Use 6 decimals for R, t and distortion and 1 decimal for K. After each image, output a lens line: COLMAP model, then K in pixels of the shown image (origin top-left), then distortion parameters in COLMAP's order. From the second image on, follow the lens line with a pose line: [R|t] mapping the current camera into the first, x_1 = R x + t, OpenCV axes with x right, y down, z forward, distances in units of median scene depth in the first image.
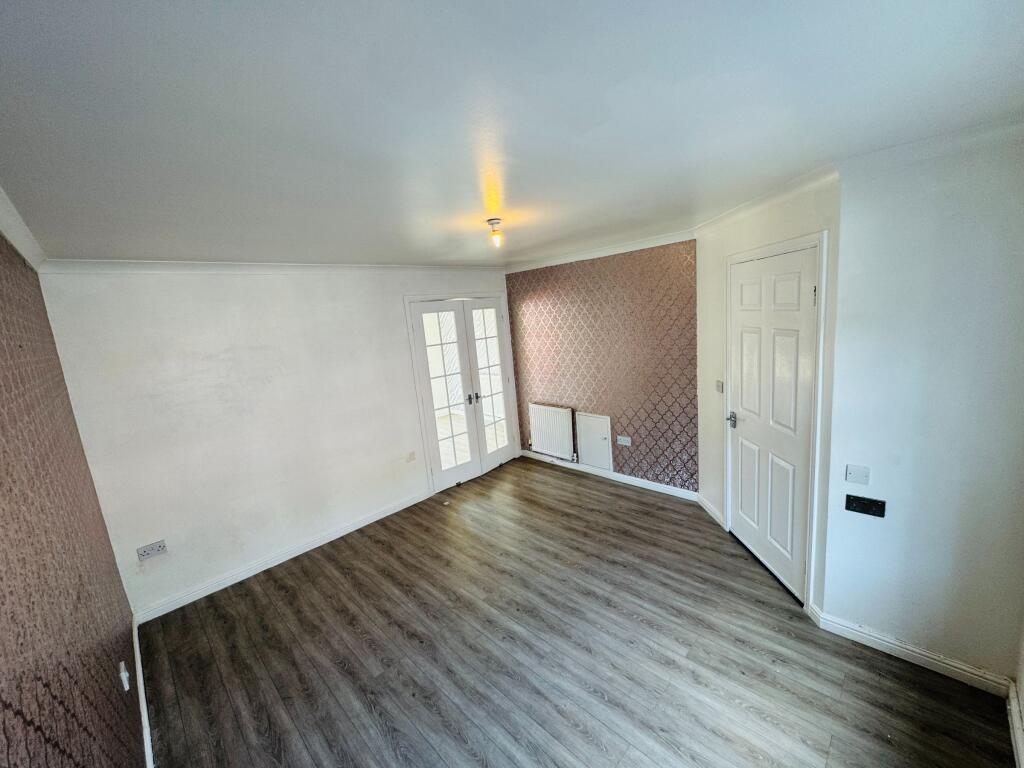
lens RADIAL K [[408.8, 0, 511.1], [0, 408.8, 382.8], [0, 0, 1]] dist [-0.005848, 0.001011]
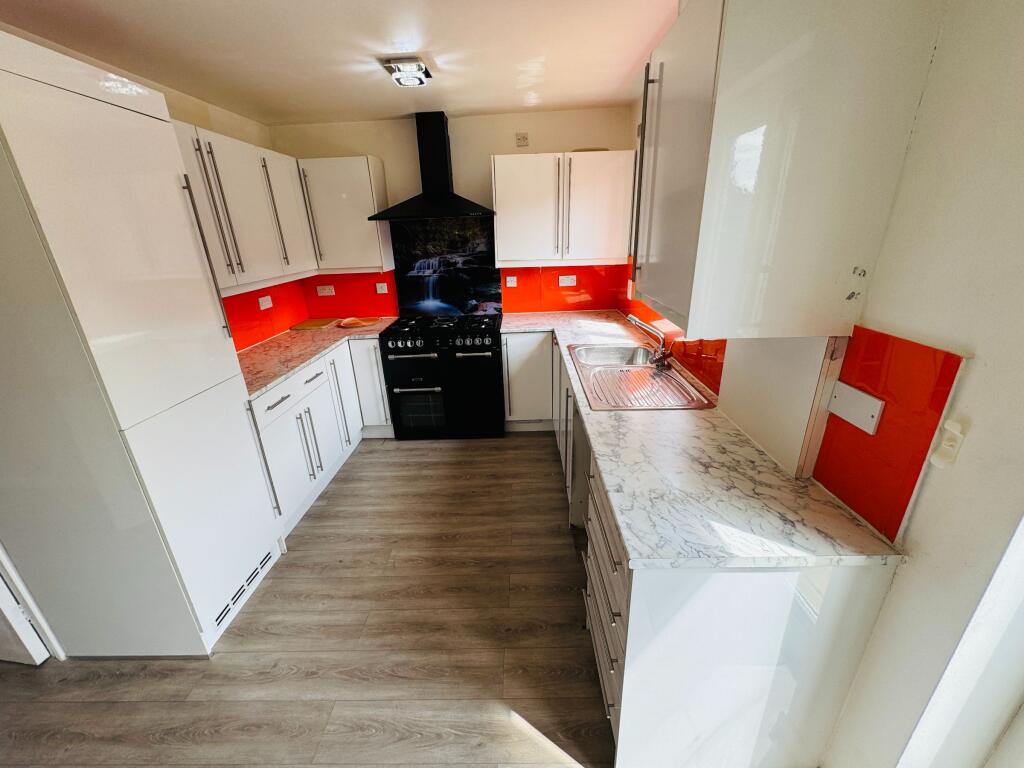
lens RADIAL K [[408.8, 0, 513.5], [0, 408.8, 384.5], [0, 0, 1]] dist [-0.005848, 0.001011]
pose [[-0.715496, 0.349565, -0.604872, 0.961092], [-0.022203, 0.853998, 0.519802, -0.284946], [0.698264, 0.385347, -0.603271, 2.028655]]
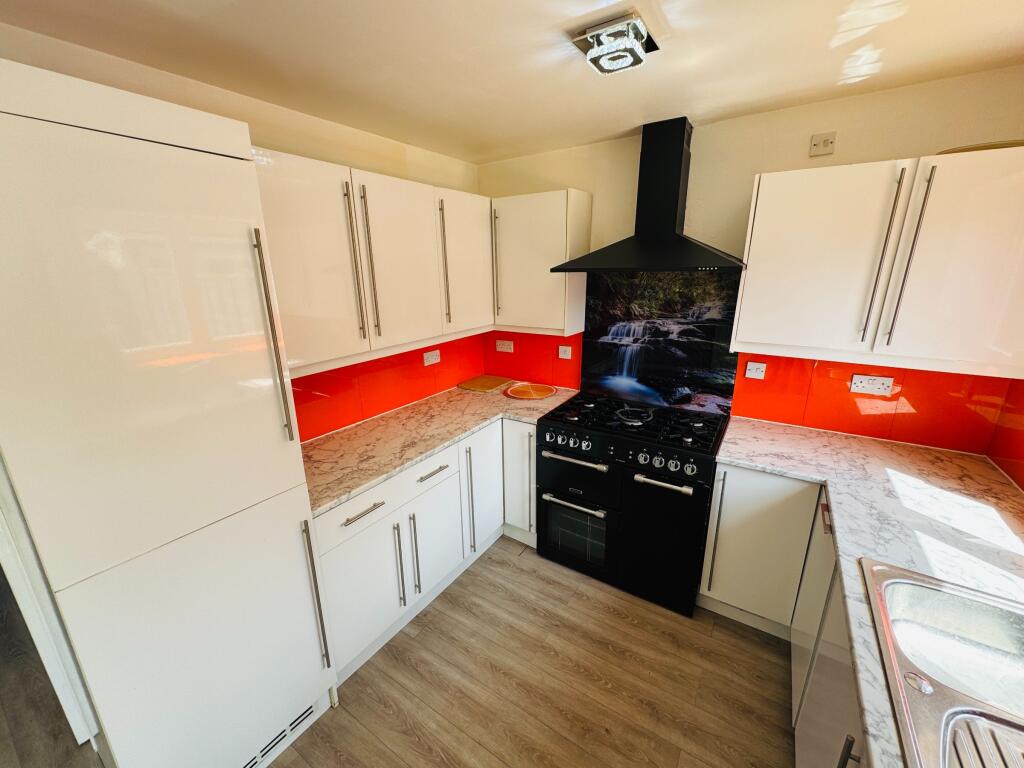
lens RADIAL K [[408.8, 0, 512.1], [0, 408.8, 382.8], [0, 0, 1]] dist [-0.005848, 0.001011]
pose [[-0.974777, 0.150181, -0.165094, 0.553196], [0.061739, 0.892311, 0.447180, -0.247266], [0.214473, 0.425708, -0.879076, 1.607664]]
